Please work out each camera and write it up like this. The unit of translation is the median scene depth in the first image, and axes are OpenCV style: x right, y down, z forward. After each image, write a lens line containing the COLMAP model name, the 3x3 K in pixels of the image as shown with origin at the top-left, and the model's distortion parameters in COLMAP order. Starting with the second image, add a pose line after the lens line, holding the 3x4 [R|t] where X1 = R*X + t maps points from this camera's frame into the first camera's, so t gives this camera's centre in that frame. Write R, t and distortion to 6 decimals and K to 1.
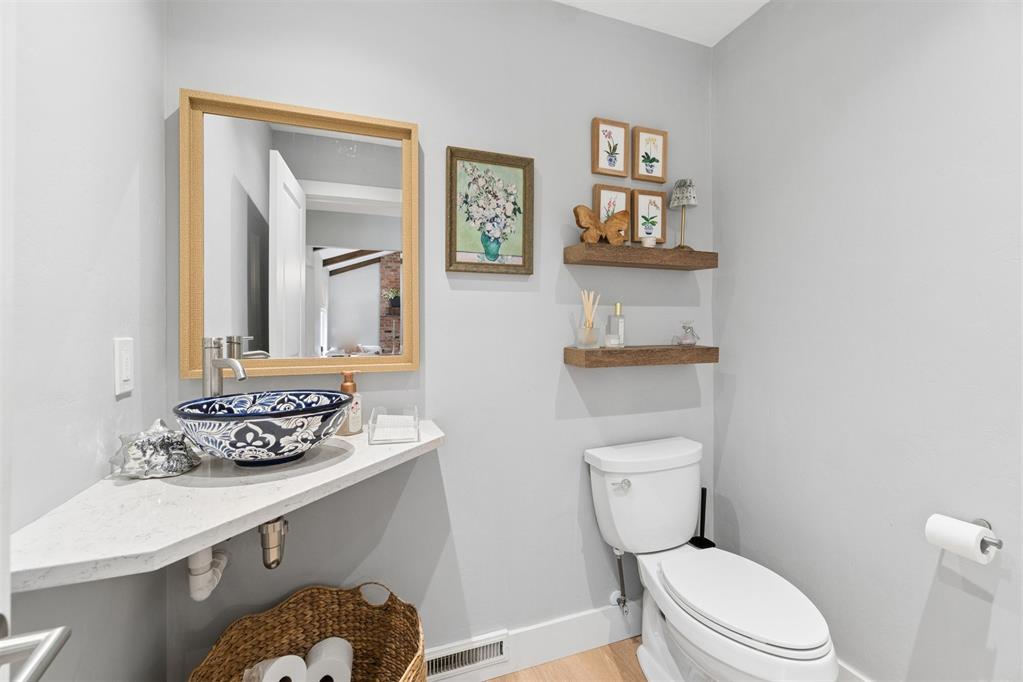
lens RADIAL K [[438.5, 0, 511.1], [0, 438.5, 323.1], [0, 0, 1]] dist [0.000612, 0.000117]
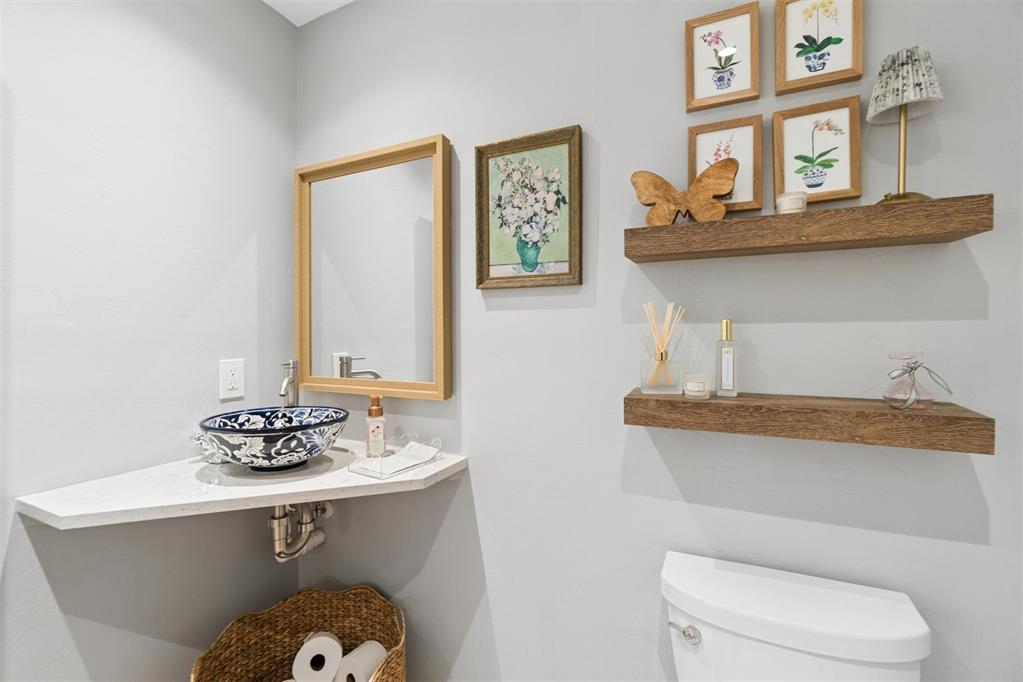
lens RADIAL K [[440.4, 0, 512.9], [0, 440.4, 331.8], [0, 0, 1]] dist [-0.001618, 0.000265]
pose [[0.696762, -0.002360, -0.717298, 0.505321], [0.005520, 0.999983, 0.002072, -0.034766], [0.717281, -0.005403, 0.696763, 0.419156]]
